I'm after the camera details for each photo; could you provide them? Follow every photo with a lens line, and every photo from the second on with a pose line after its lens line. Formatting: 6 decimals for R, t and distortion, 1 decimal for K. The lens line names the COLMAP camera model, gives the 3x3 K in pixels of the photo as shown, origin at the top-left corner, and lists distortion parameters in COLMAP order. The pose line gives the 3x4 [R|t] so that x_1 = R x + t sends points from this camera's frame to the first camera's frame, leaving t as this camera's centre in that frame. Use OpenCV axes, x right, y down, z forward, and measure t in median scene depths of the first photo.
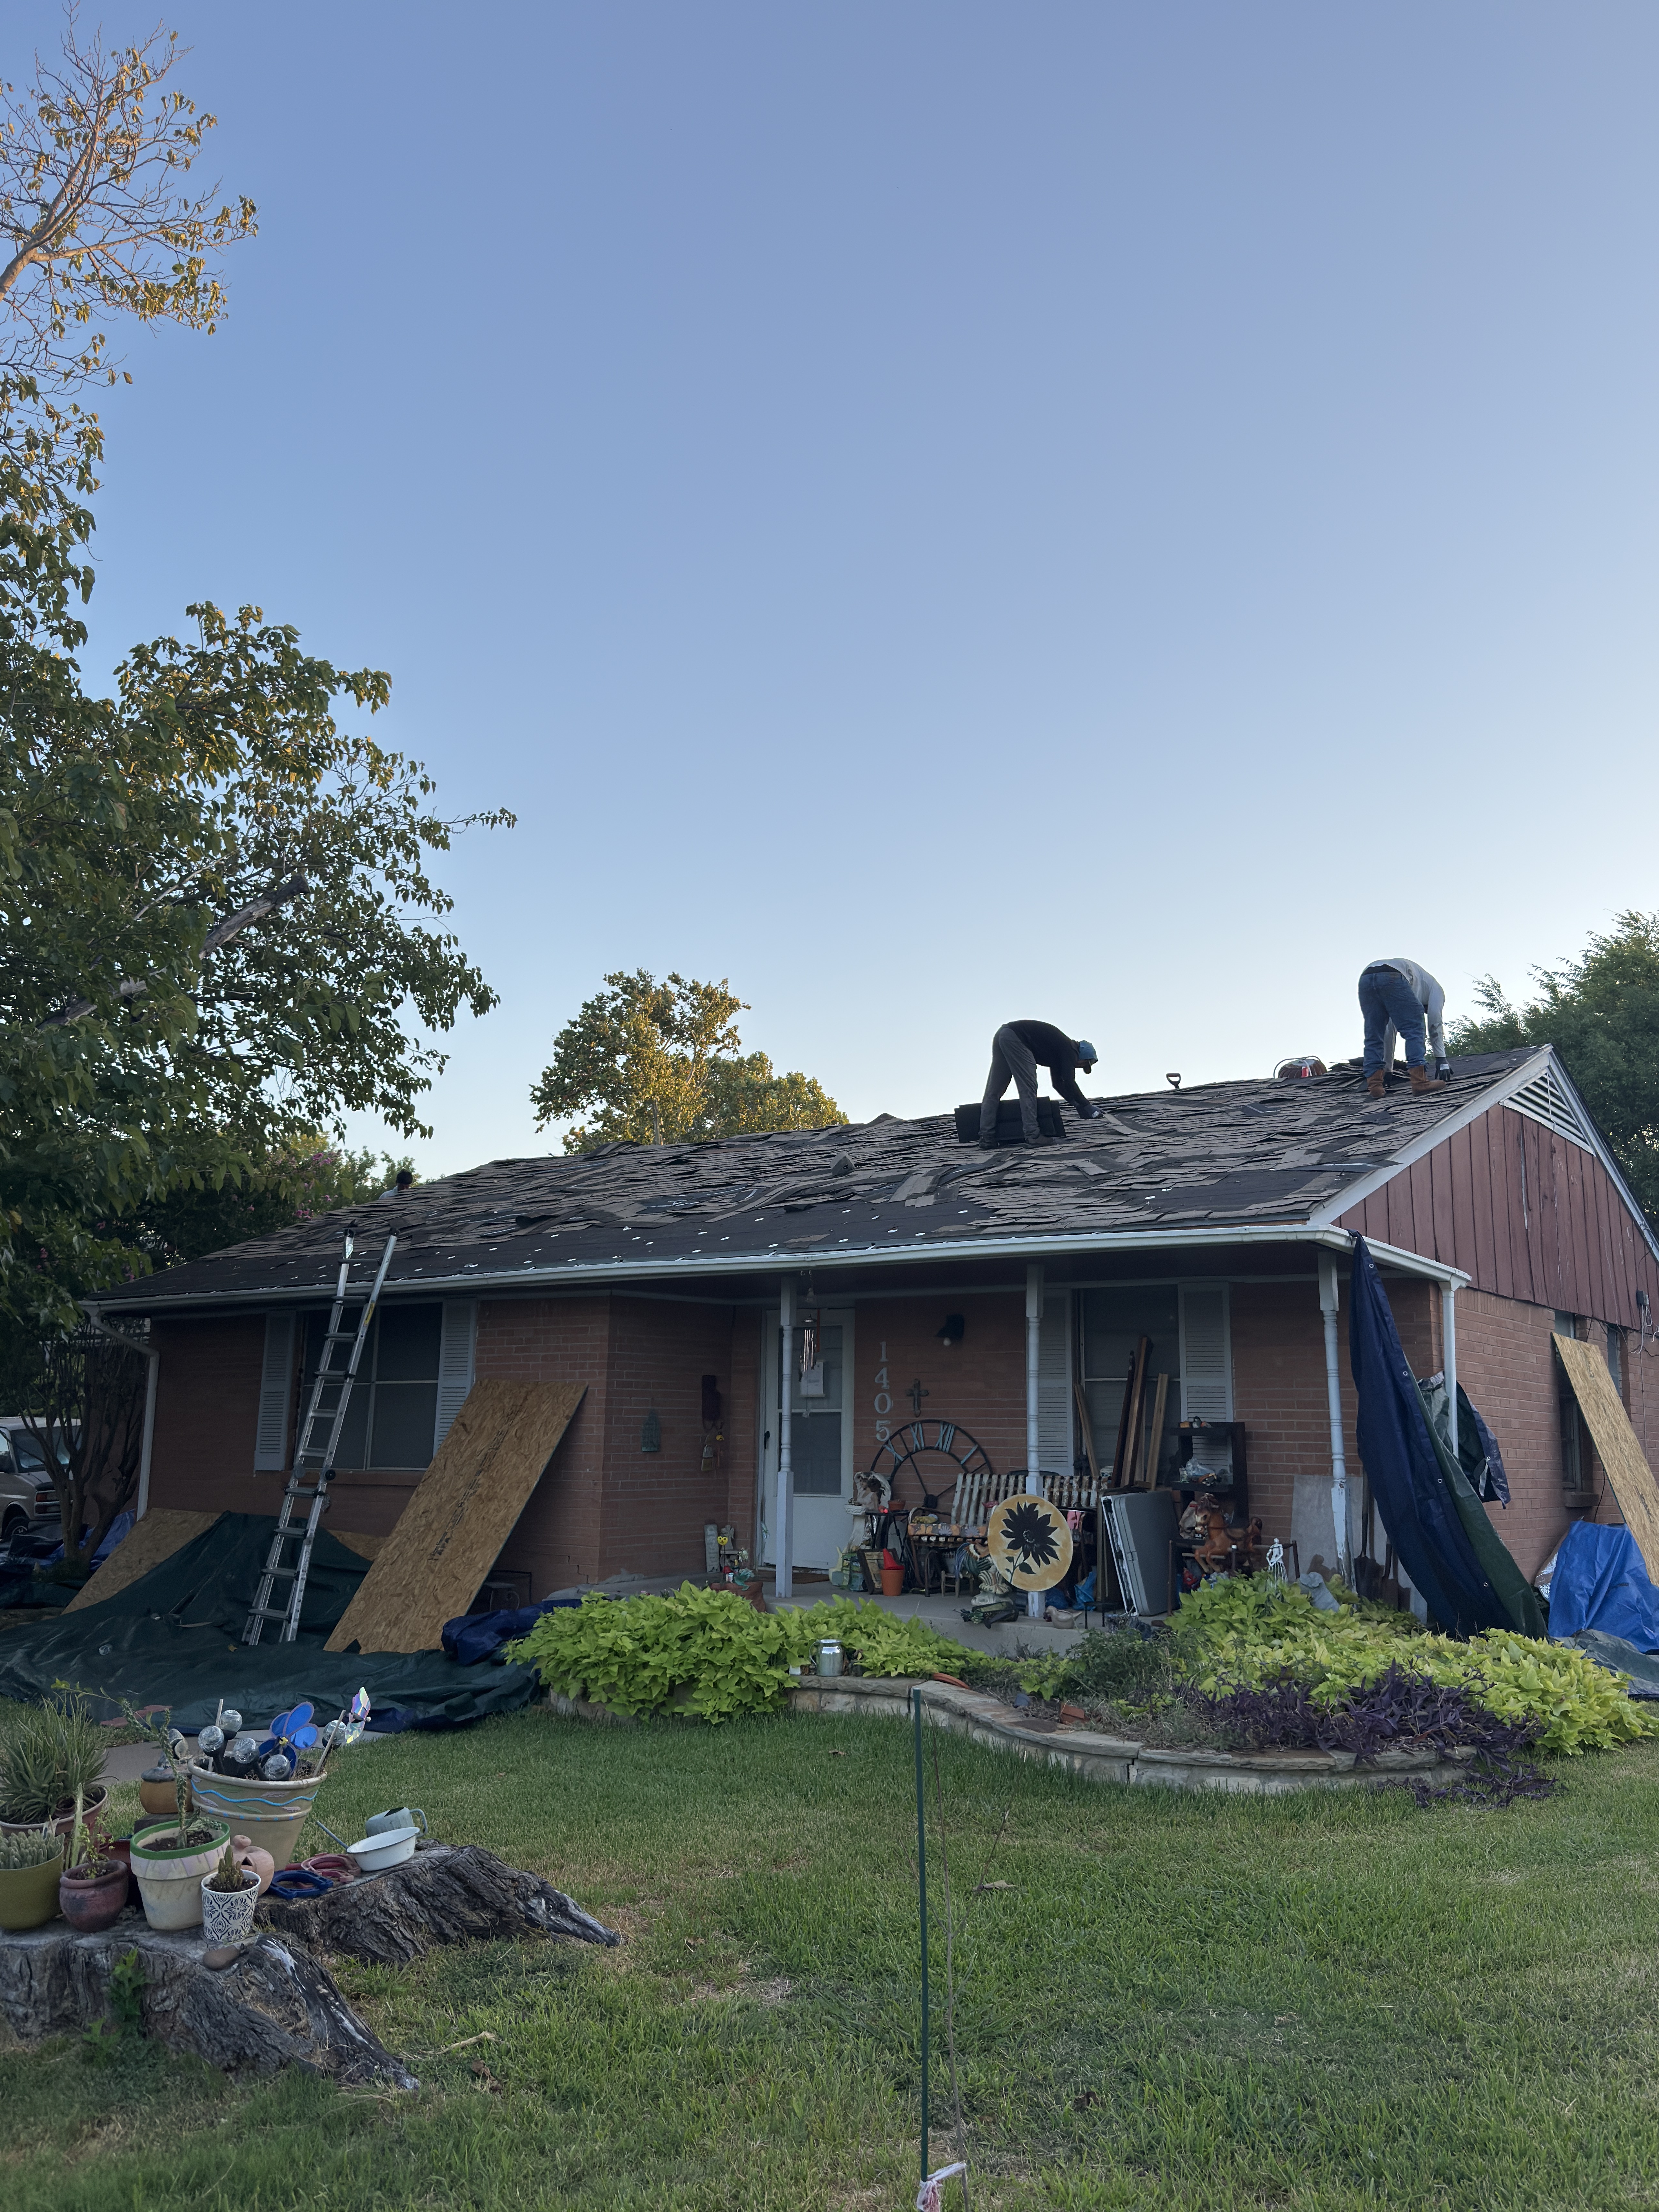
lens RADIAL K [[1815.3, 0, 829.5], [0, 1815.3, 1106.0], [0, 0, 1]] dist [0.164404, -0.352065]
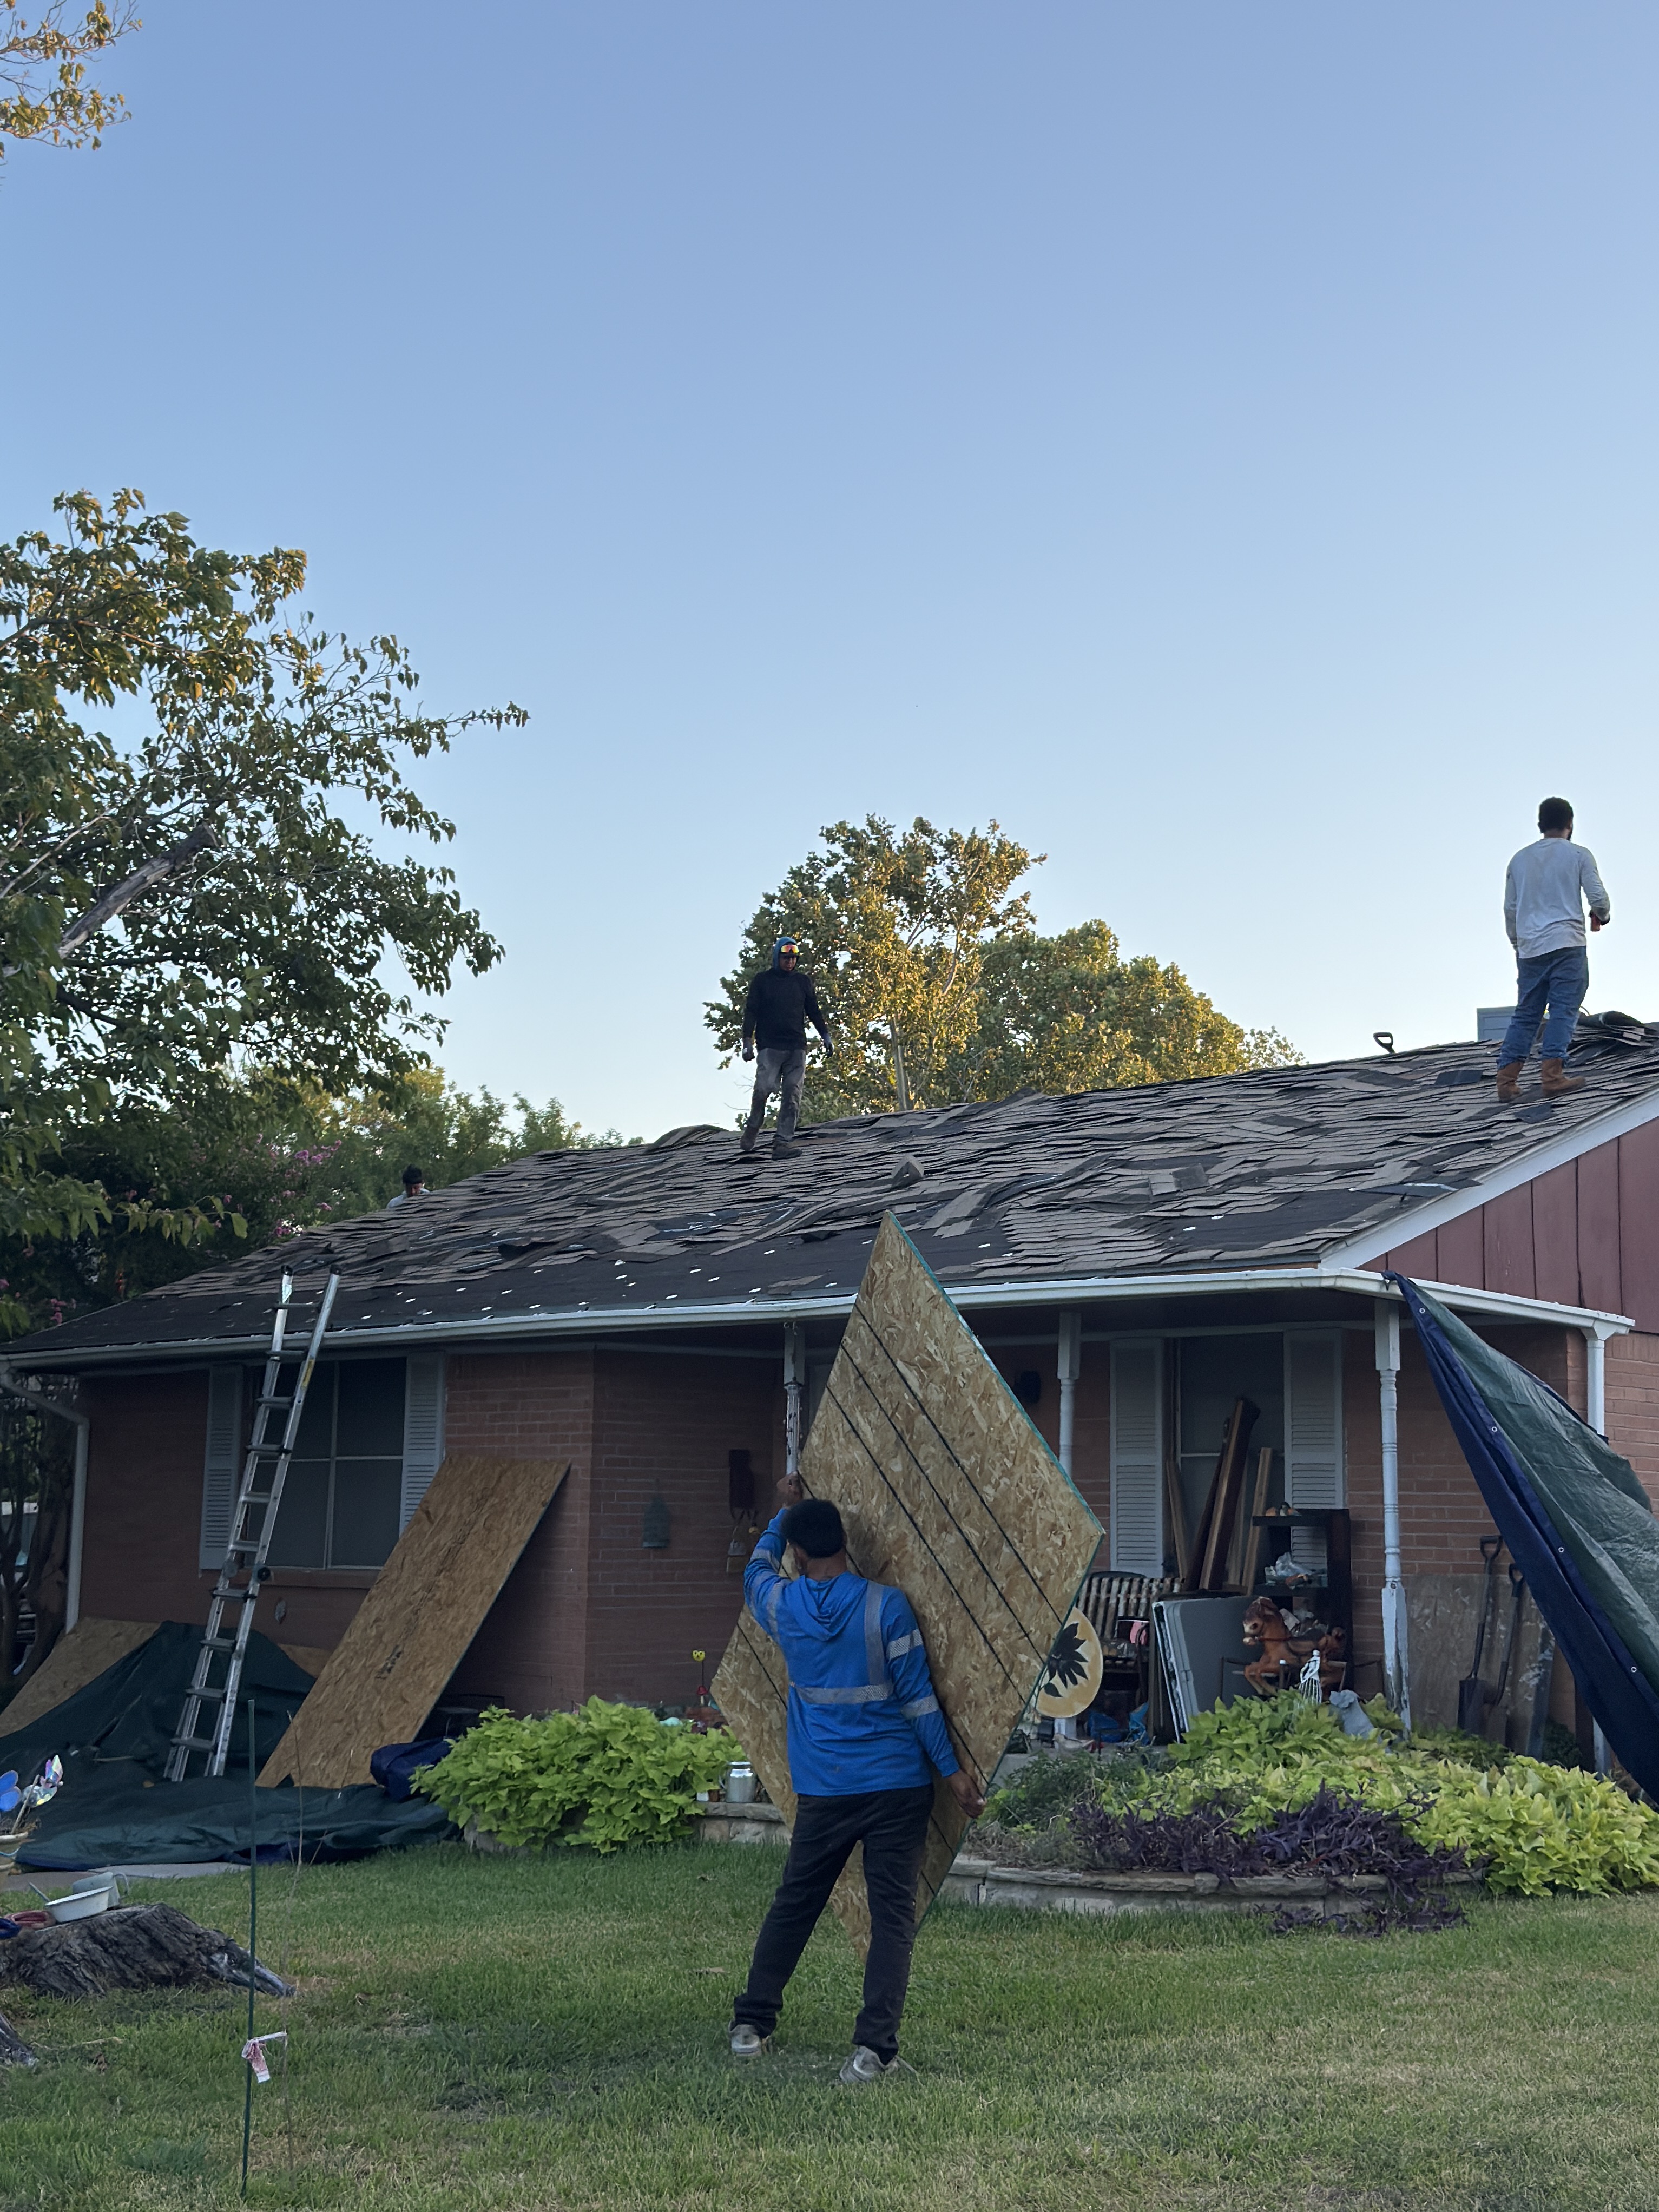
lens RADIAL K [[3014.3, 0, 829.5], [0, 3014.3, 1106.0], [0, 0, 1]] dist [0.119994, -0.039139]
pose [[0.987355, -0.021532, -0.157054, 0.190460], [0.027634, 0.998941, 0.036776, -0.046708], [0.156096, -0.040651, 0.986905, -0.267254]]
